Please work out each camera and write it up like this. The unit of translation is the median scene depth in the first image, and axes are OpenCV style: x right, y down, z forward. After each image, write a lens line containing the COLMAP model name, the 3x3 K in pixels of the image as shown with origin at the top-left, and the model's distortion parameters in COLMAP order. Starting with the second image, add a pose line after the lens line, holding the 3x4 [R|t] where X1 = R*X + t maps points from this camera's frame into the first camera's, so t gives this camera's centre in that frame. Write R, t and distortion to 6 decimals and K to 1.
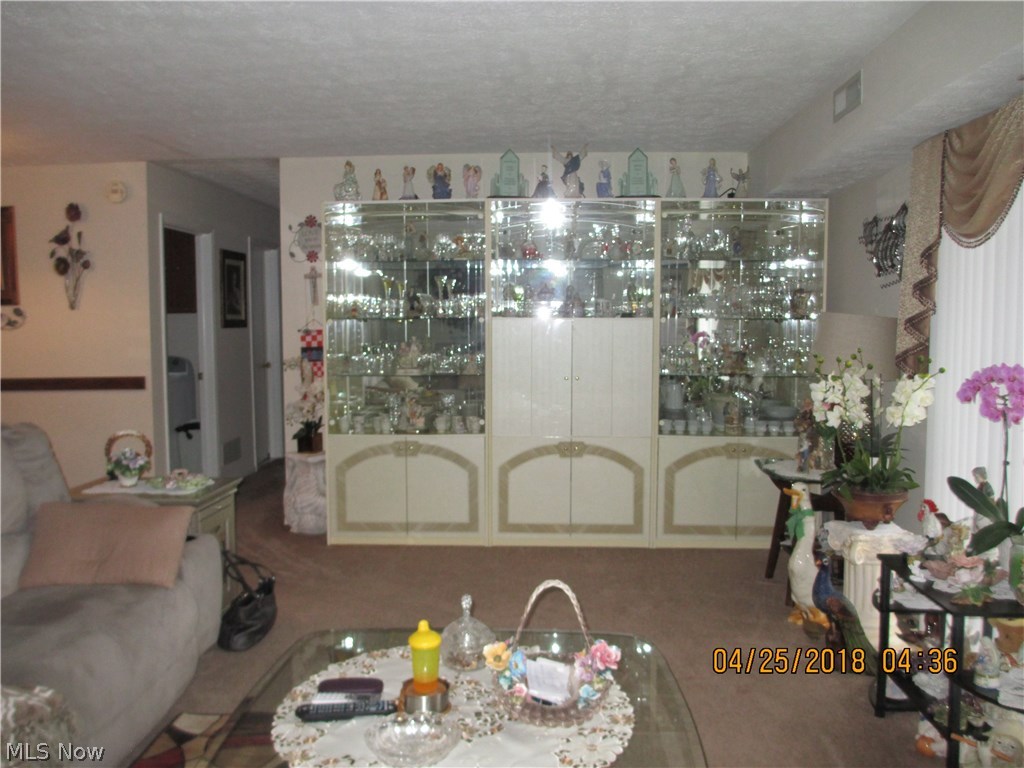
lens RADIAL K [[856.1, 0, 512.0], [0, 856.1, 384.0], [0, 0, 1]] dist [-0.076007, 0.091713]
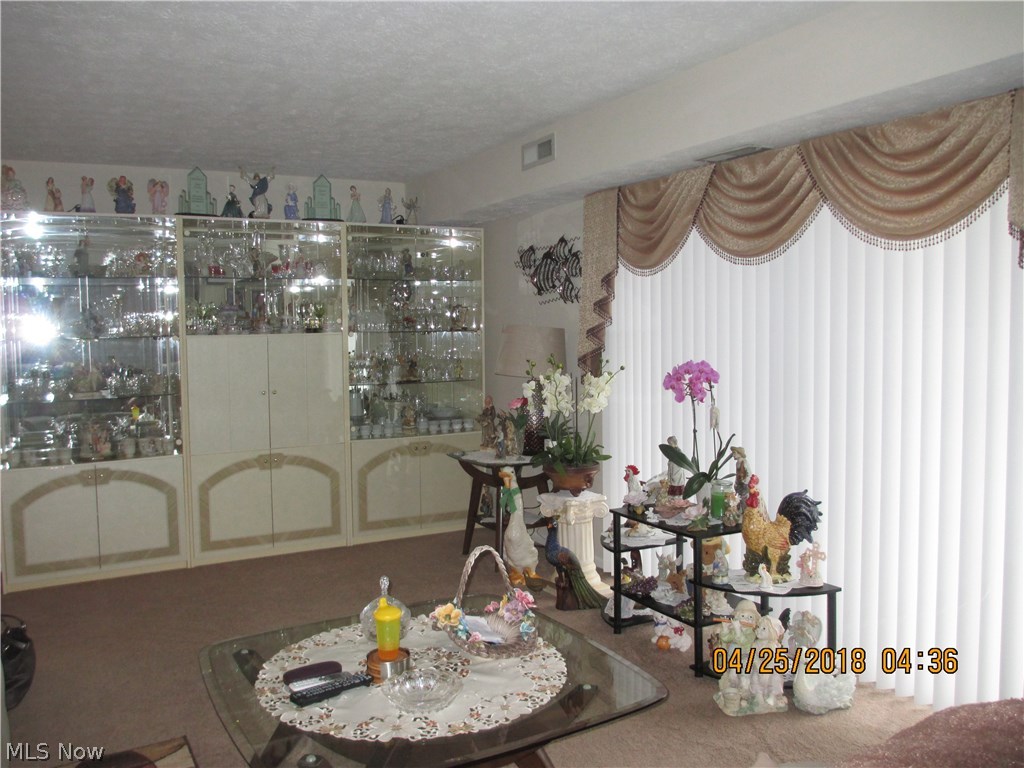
lens RADIAL K [[846.9, 0, 512.0], [0, 846.9, 384.0], [0, 0, 1]] dist [-0.008349, -0.007975]
pose [[0.864112, -0.049684, 0.500841, -0.192548], [0.056714, 0.998390, 0.001191, -0.001546], [-0.500094, 0.027375, 0.865538, -0.035154]]
